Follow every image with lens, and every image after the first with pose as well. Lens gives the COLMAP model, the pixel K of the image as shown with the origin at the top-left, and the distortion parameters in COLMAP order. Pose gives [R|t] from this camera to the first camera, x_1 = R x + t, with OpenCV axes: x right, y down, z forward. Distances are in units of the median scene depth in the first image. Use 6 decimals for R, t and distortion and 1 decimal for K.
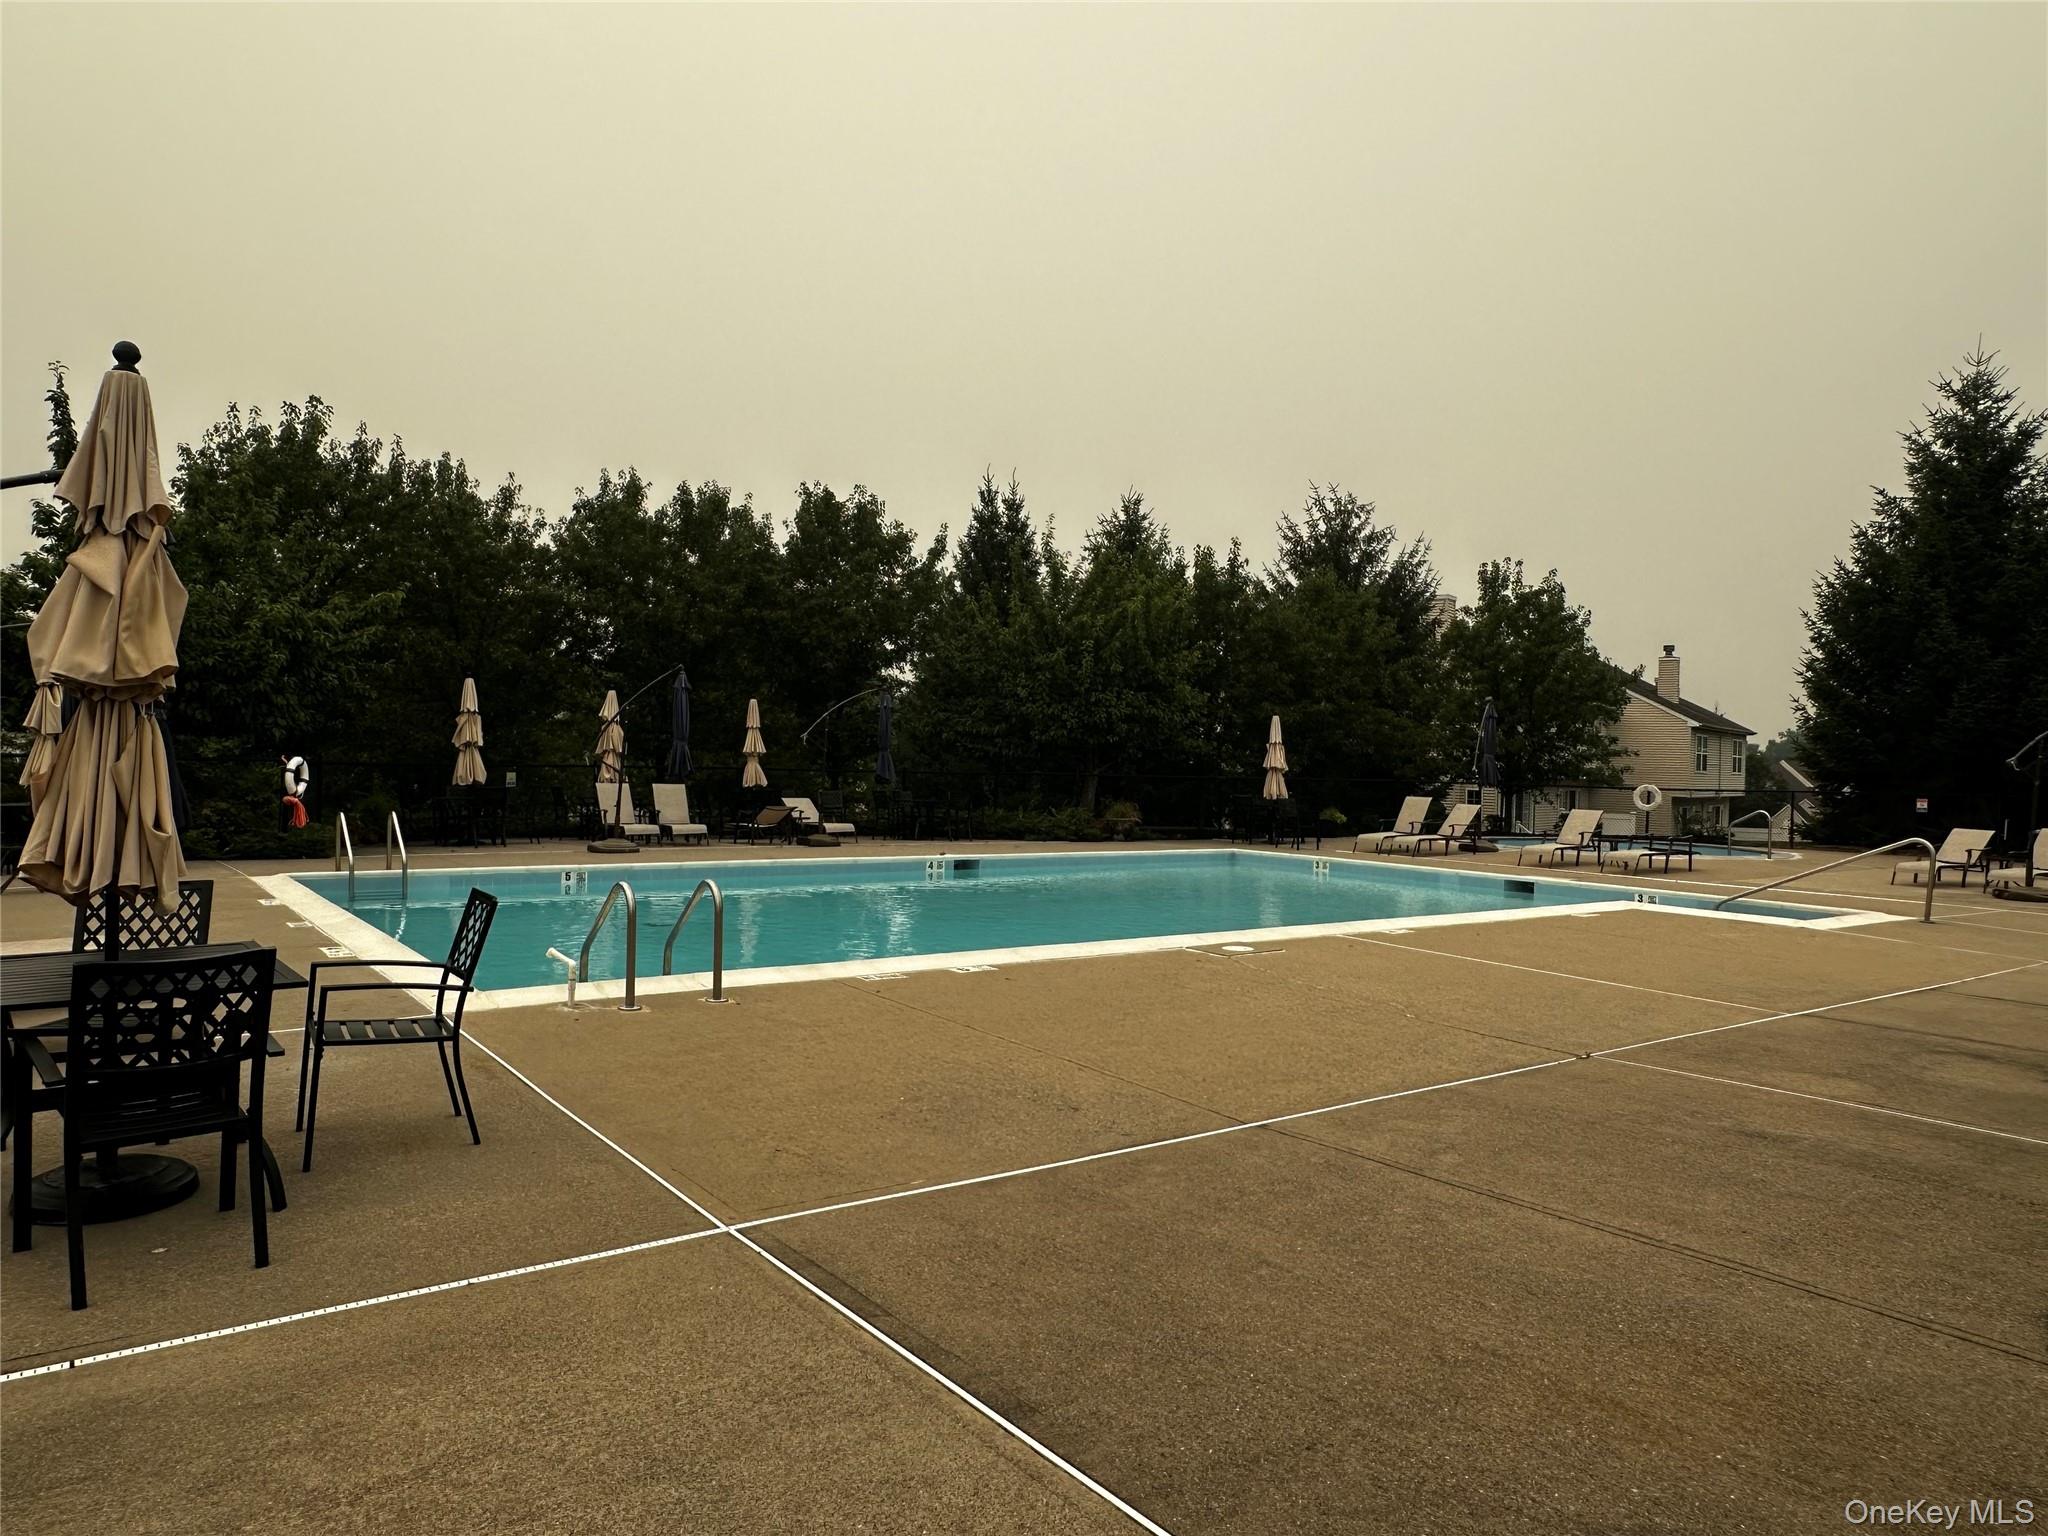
lens RADIAL K [[1312.3, 0, 1020.5], [0, 1312.3, 780.8], [0, 0, 1]] dist [-0.003023, -0.003264]
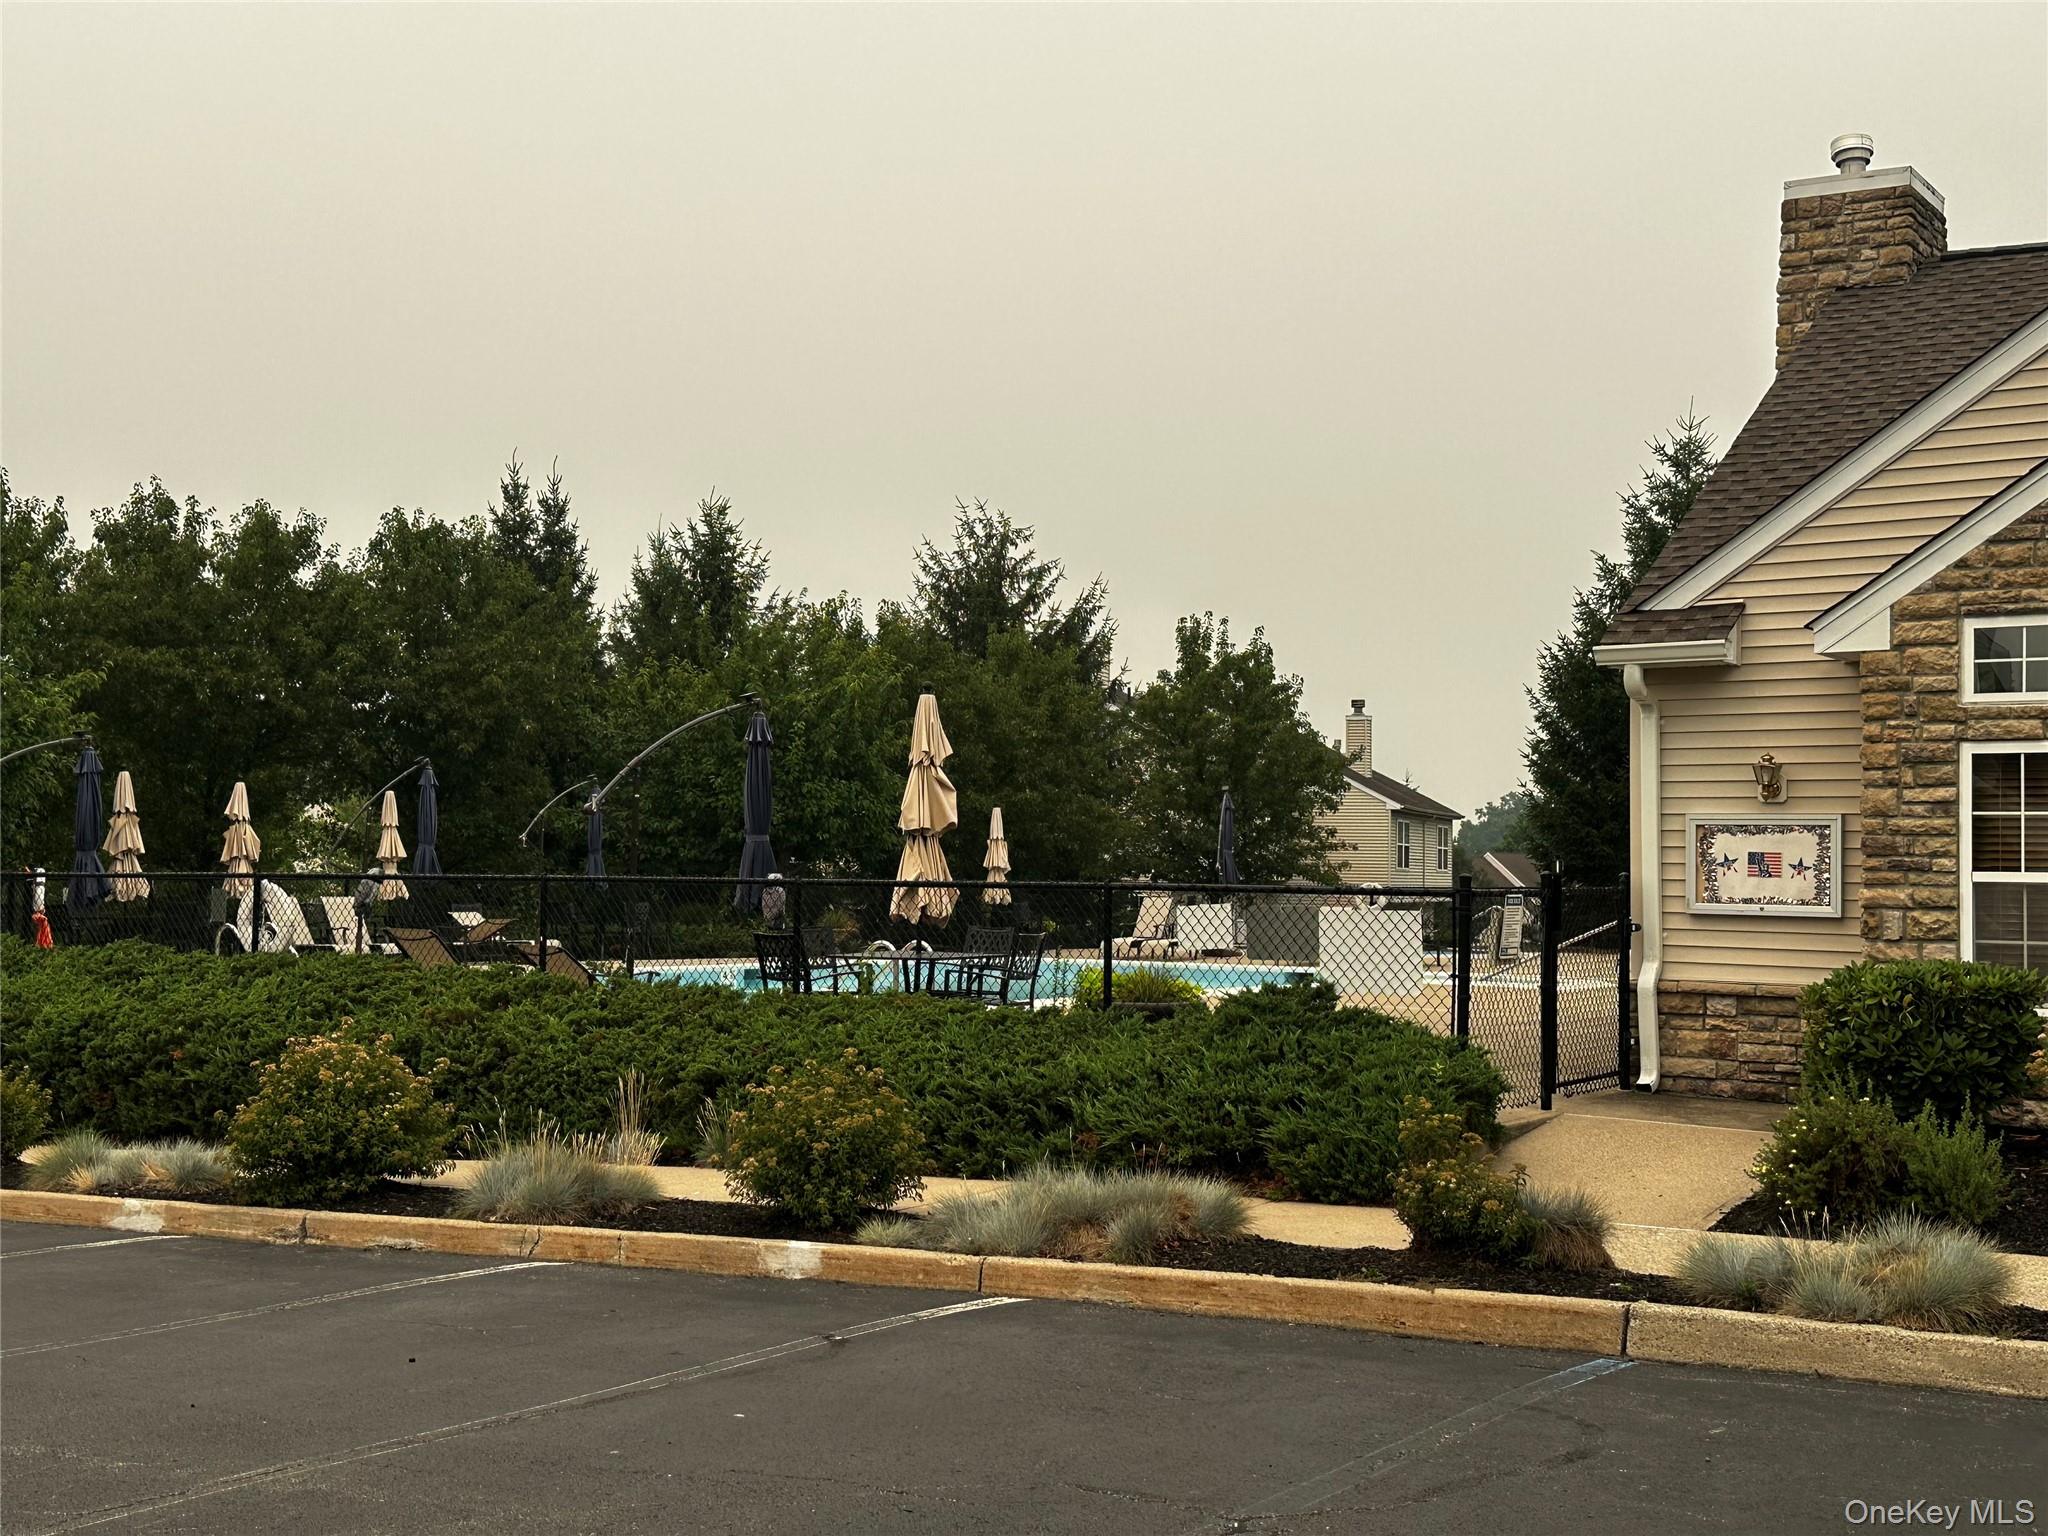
lens RADIAL K [[2401.6, 0, 1024.0], [0, 2401.6, 768.0], [0, 0, 1]] dist [0.237639, -0.577860]
pose [[0.942261, 0.001710, 0.334874, -2.133867], [0.016506, 0.998534, -0.051543, 0.043256], [-0.334471, 0.054094, 0.940852, -3.340928]]
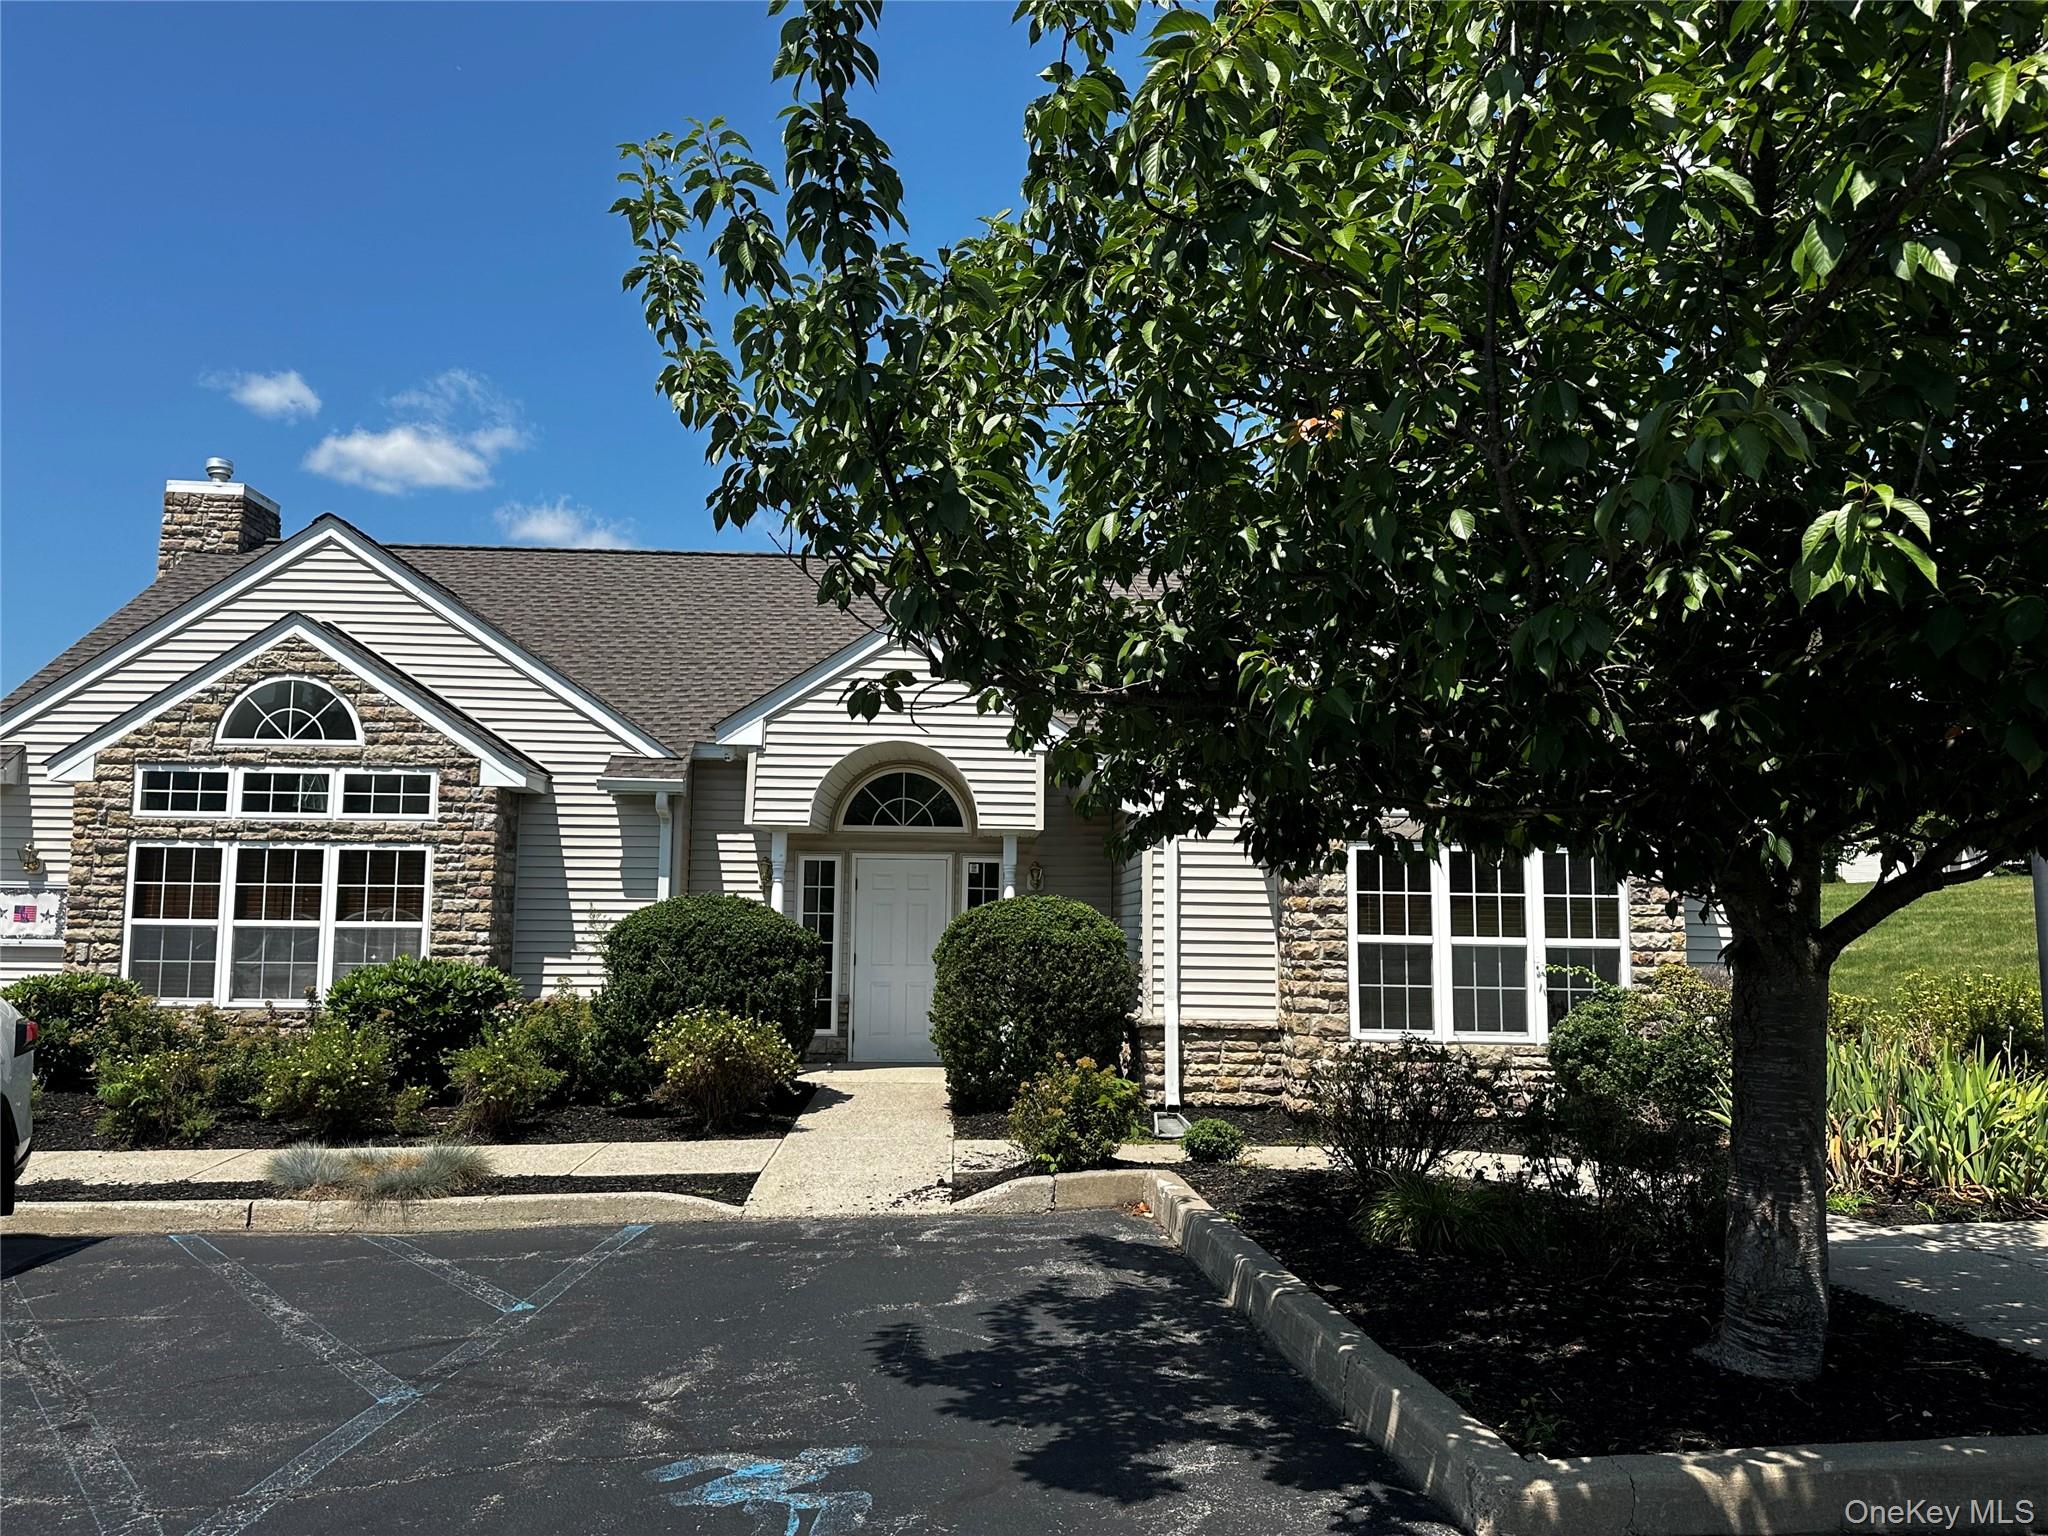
lens RADIAL K [[1552.4, 0, 1024.0], [0, 1552.4, 768.0], [0, 0, 1]] dist [0.150115, -0.250363]
pose [[0.568621, 0.063651, 0.820134, -1.560067], [0.016526, 0.995917, -0.088752, 0.045681], [-0.822434, 0.064020, 0.565247, -4.357393]]
